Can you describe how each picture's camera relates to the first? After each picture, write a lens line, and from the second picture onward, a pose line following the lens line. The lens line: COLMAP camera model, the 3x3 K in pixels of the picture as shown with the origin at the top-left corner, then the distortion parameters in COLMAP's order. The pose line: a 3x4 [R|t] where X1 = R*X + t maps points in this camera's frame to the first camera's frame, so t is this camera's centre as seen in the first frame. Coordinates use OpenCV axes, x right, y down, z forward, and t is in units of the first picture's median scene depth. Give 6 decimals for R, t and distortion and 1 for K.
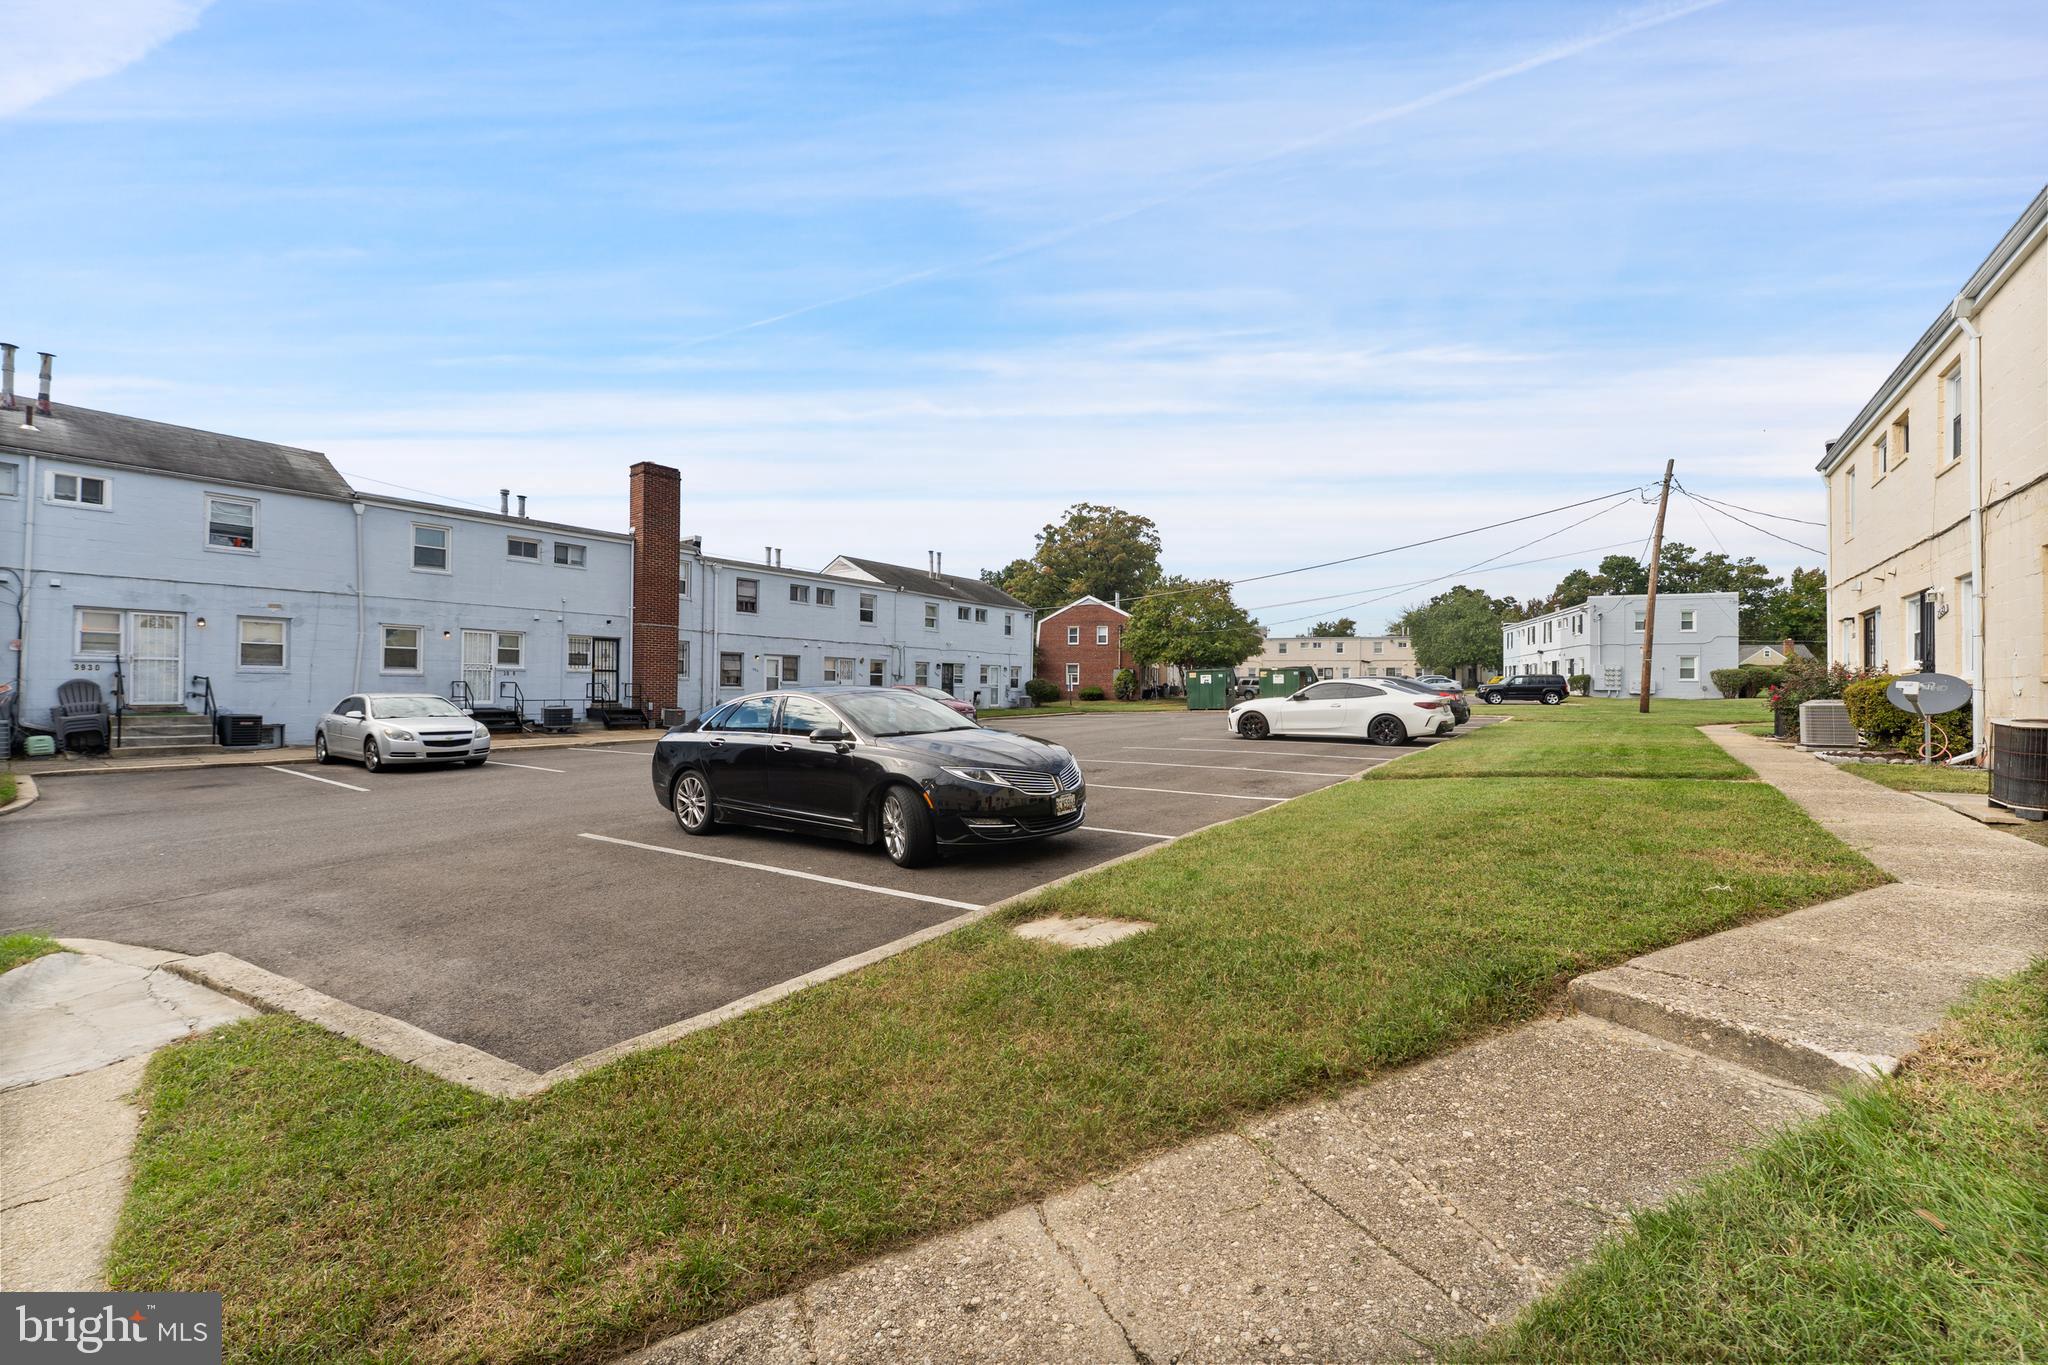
lens RADIAL K [[804.1, 0, 1029.3], [0, 804.1, 679.0], [0, 0, 1]] dist [0.000845, -0.002662]
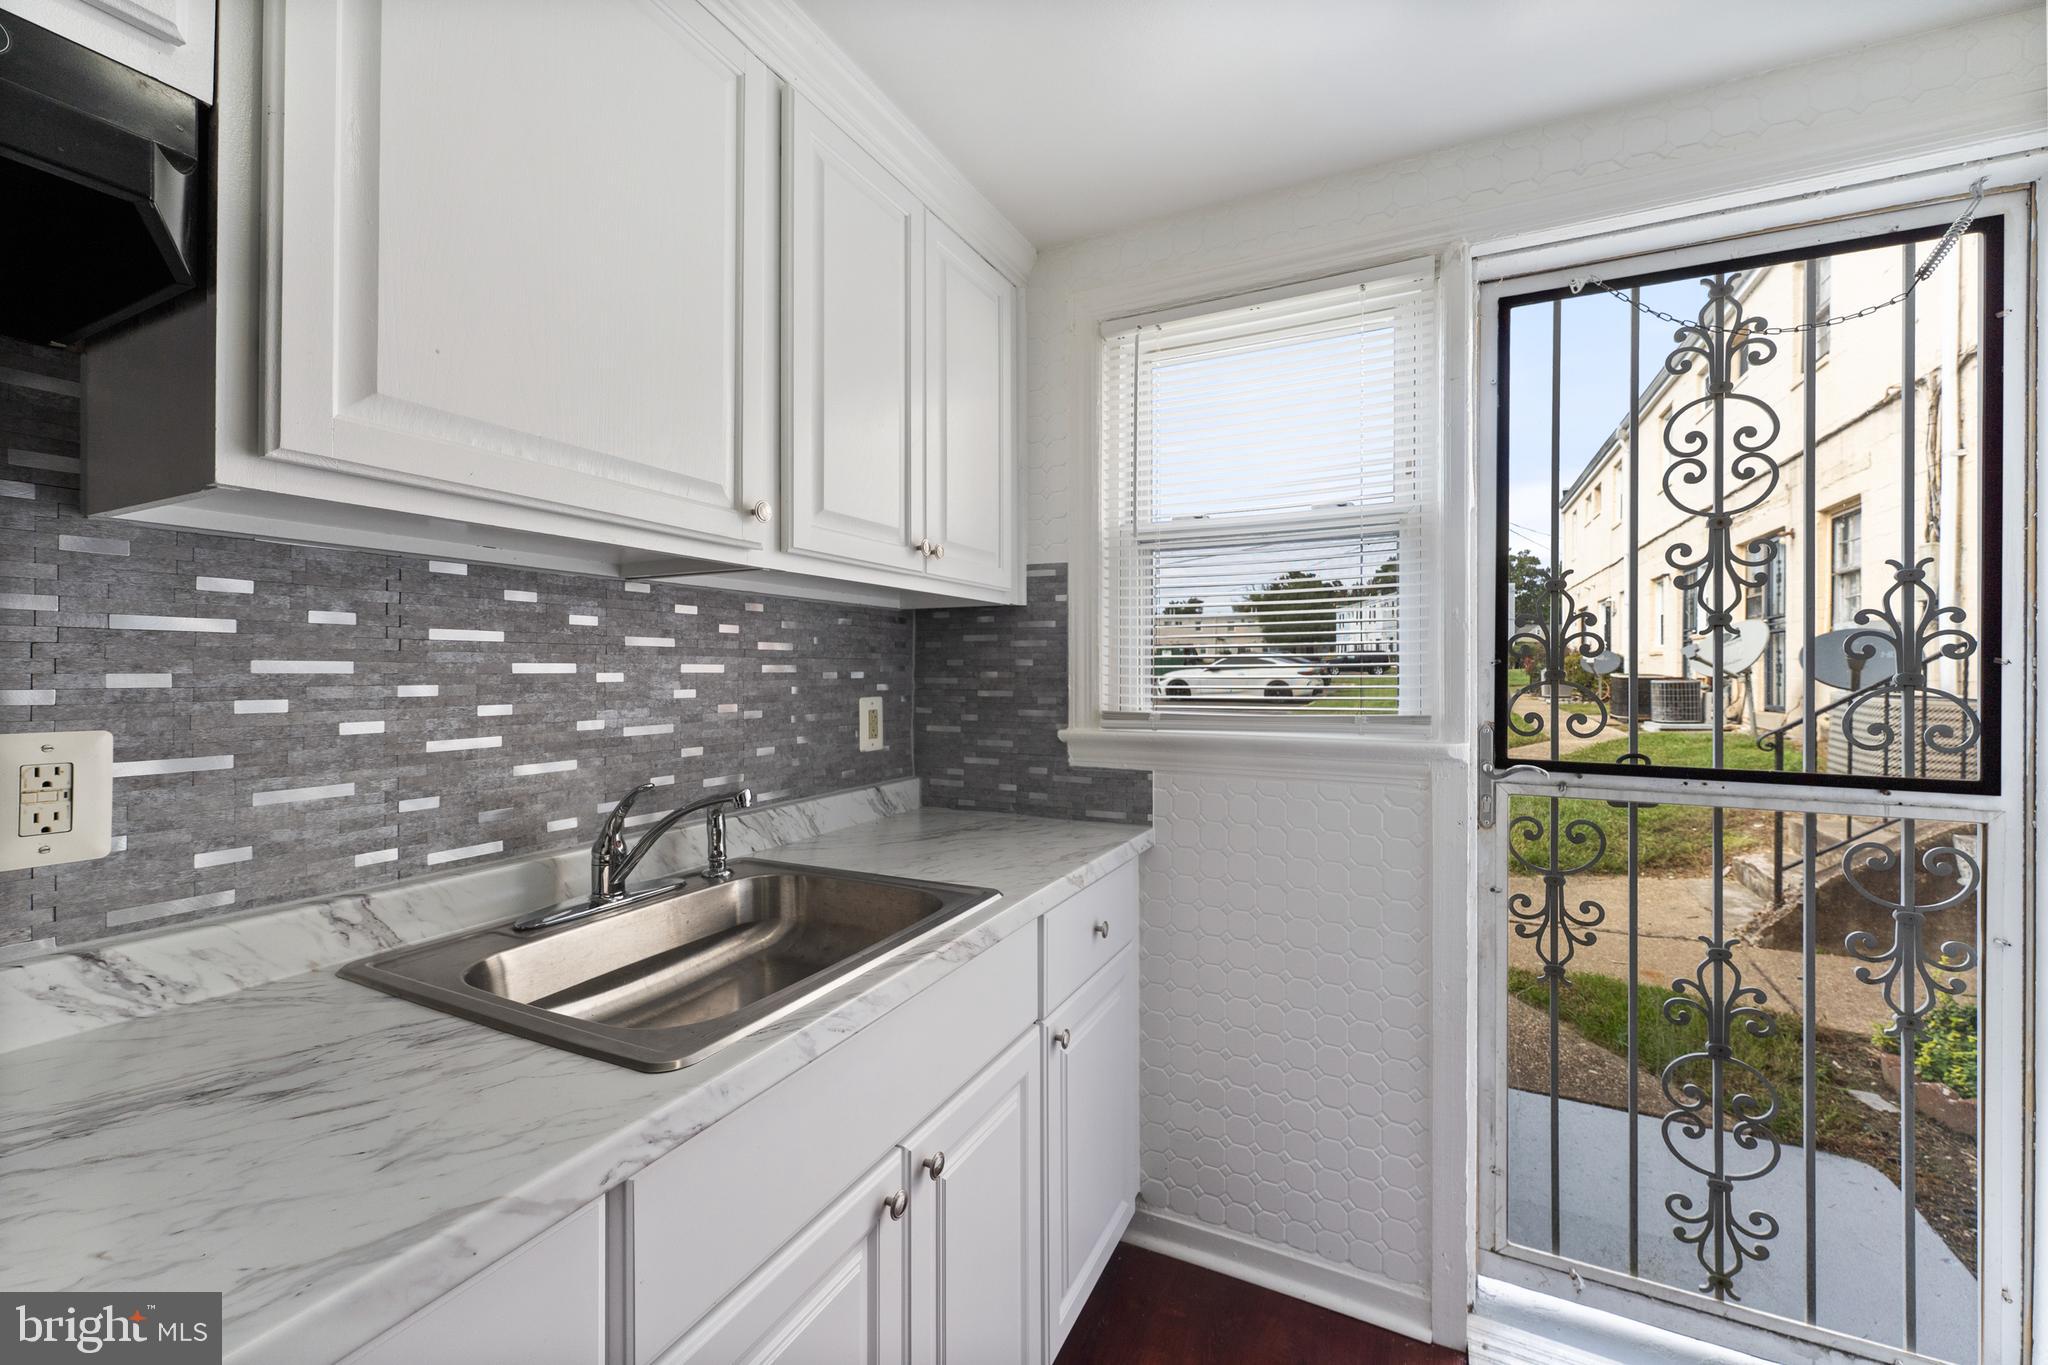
lens RADIAL K [[804.1, 0, 1017.0], [0, 804.1, 664.5], [0, 0, 1]] dist [0.000845, -0.002662]
pose [[0.986498, -0.004727, 0.163704, -0.063873], [0.002890, 0.999930, 0.011457, -0.000258], [-0.163747, -0.010829, 0.986443, -0.081455]]
